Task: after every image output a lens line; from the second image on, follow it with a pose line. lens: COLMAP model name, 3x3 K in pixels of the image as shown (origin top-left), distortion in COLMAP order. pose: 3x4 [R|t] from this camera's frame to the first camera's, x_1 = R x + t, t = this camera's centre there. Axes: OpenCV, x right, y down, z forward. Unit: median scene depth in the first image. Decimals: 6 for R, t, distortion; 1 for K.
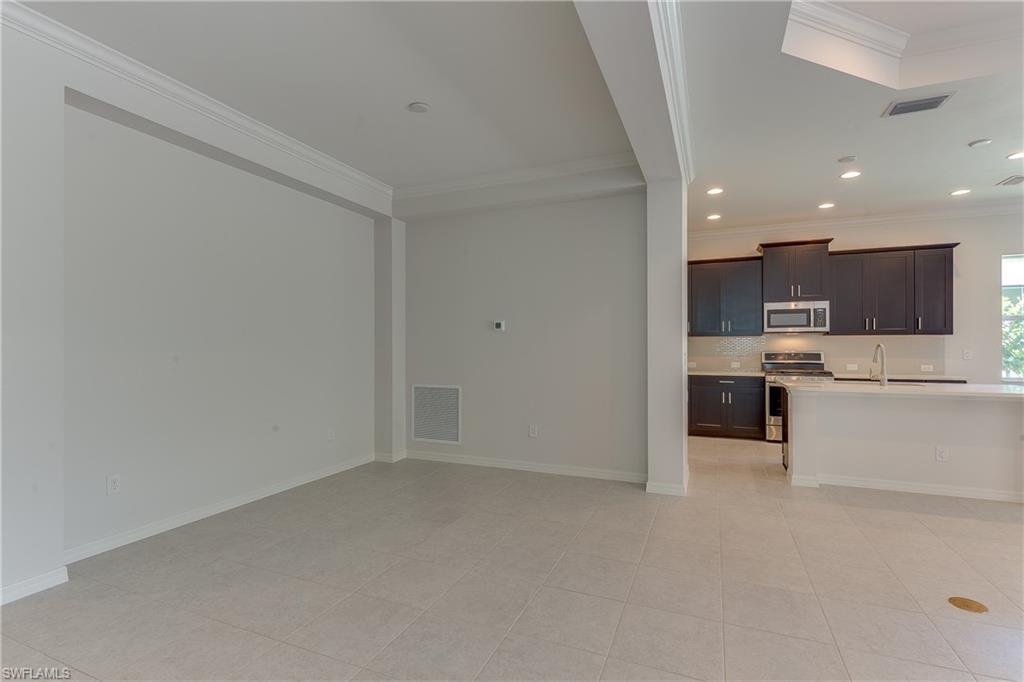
lens RADIAL K [[465.1, 0, 516.8], [0, 465.1, 344.2], [0, 0, 1]] dist [0.007443, -0.001197]
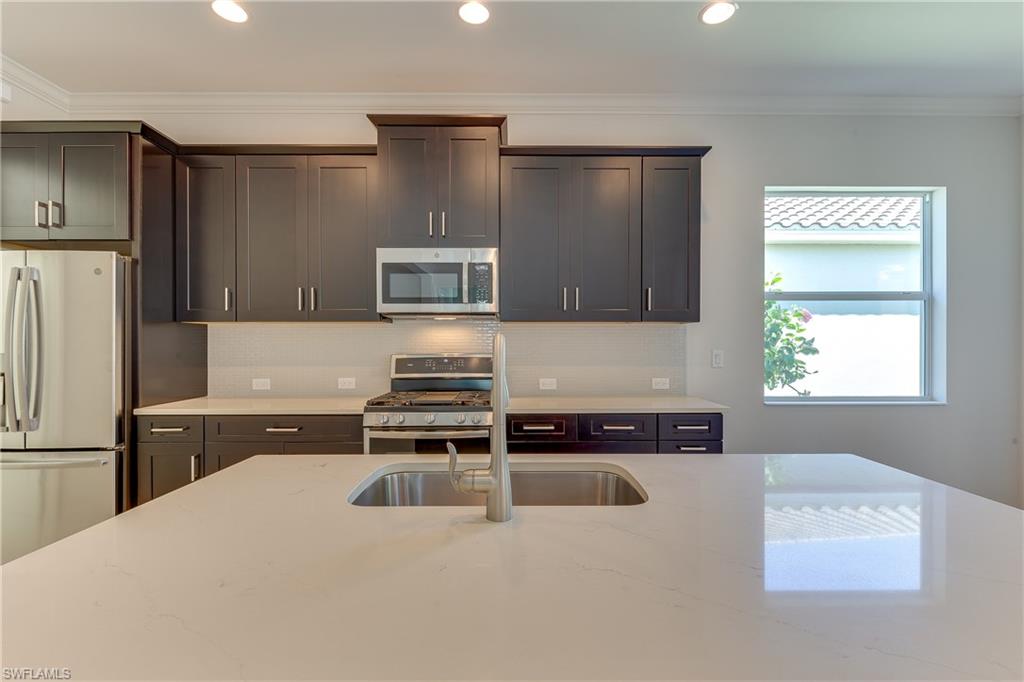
lens RADIAL K [[465.1, 0, 516.8], [0, 465.1, 344.2], [0, 0, 1]] dist [0.007443, -0.001197]
pose [[0.917207, -0.002410, 0.398404, 0.503519], [-0.000778, 0.999969, 0.007839, 0.000640], [-0.398411, -0.007500, 0.917176, 0.565433]]
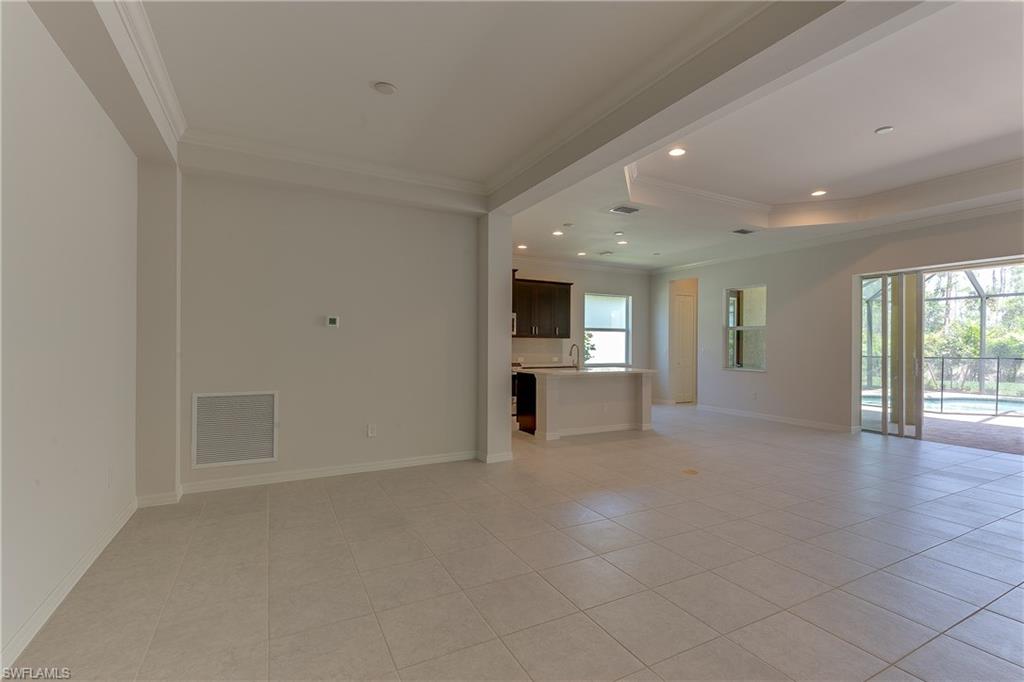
lens RADIAL K [[465.1, 0, 516.8], [0, 465.1, 344.2], [0, 0, 1]] dist [0.007443, -0.001197]
pose [[0.630137, 0.006395, 0.776458, -0.423640], [-0.008645, 0.999962, -0.001220, 0.002467], [-0.776436, -0.005944, 0.630168, 0.111598]]
